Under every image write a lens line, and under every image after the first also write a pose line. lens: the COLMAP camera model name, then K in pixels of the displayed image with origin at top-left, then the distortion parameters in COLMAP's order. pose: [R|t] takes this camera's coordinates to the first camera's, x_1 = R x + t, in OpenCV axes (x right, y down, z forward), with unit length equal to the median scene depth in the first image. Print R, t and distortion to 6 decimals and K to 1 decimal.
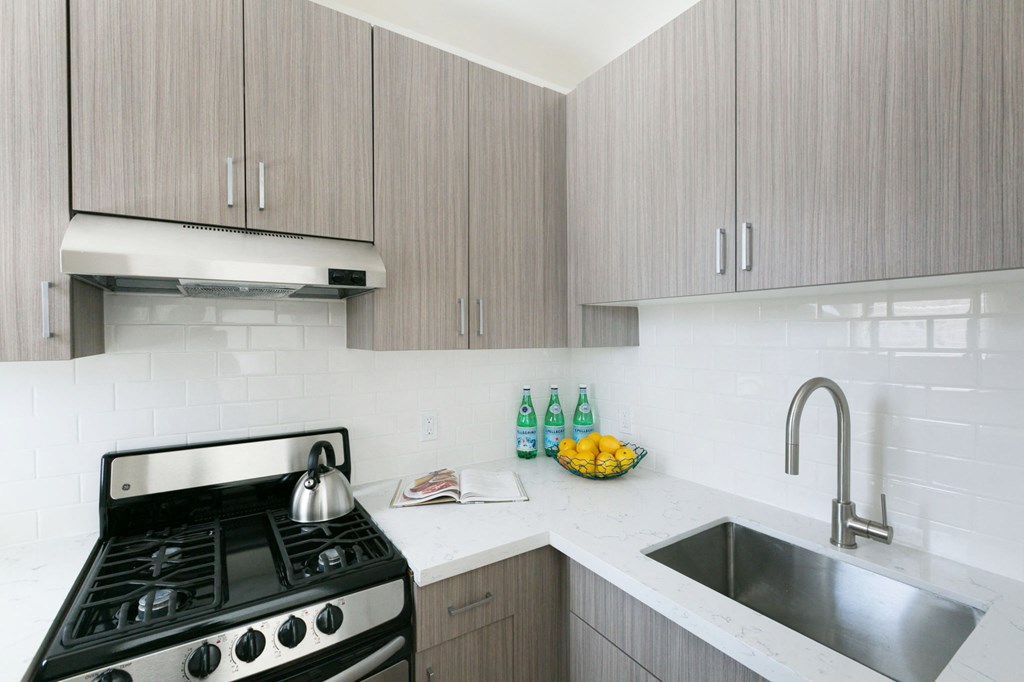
lens RADIAL K [[457.5, 0, 509.4], [0, 457.5, 339.8], [0, 0, 1]] dist [-0.001673, -0.000584]
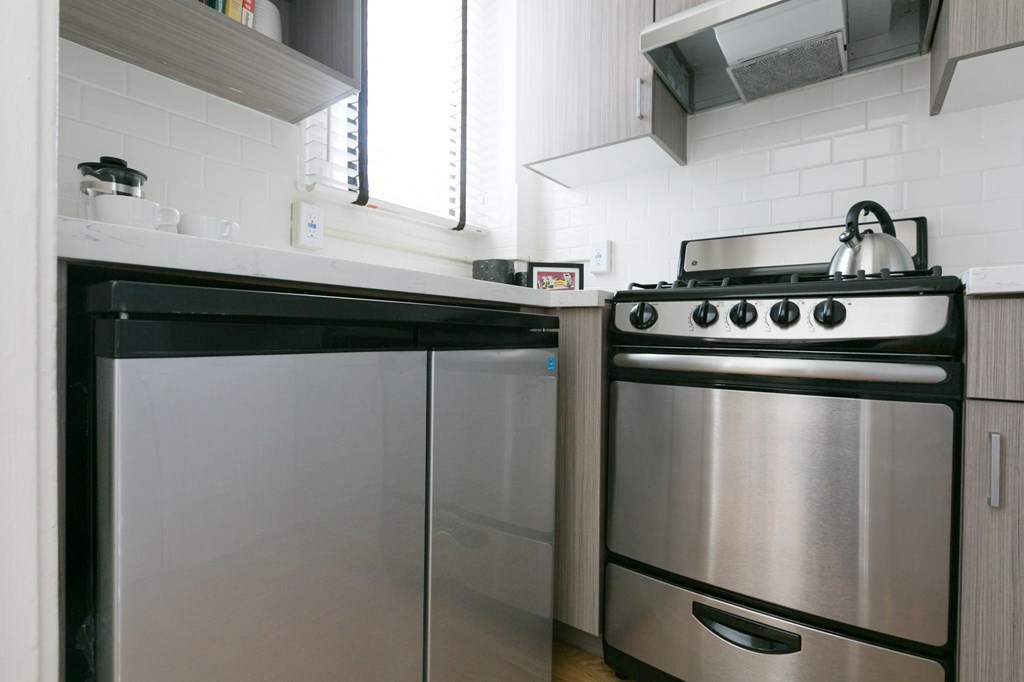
lens RADIAL K [[482.7, 0, 512.0], [0, 482.7, 341.0], [0, 0, 1]] dist [-0.000511, -0.000489]
pose [[0.356070, 0.012845, -0.934371, 0.219259], [-0.019242, 0.999794, 0.006412, 0.564063], [0.934261, 0.015696, 0.356244, 0.081150]]
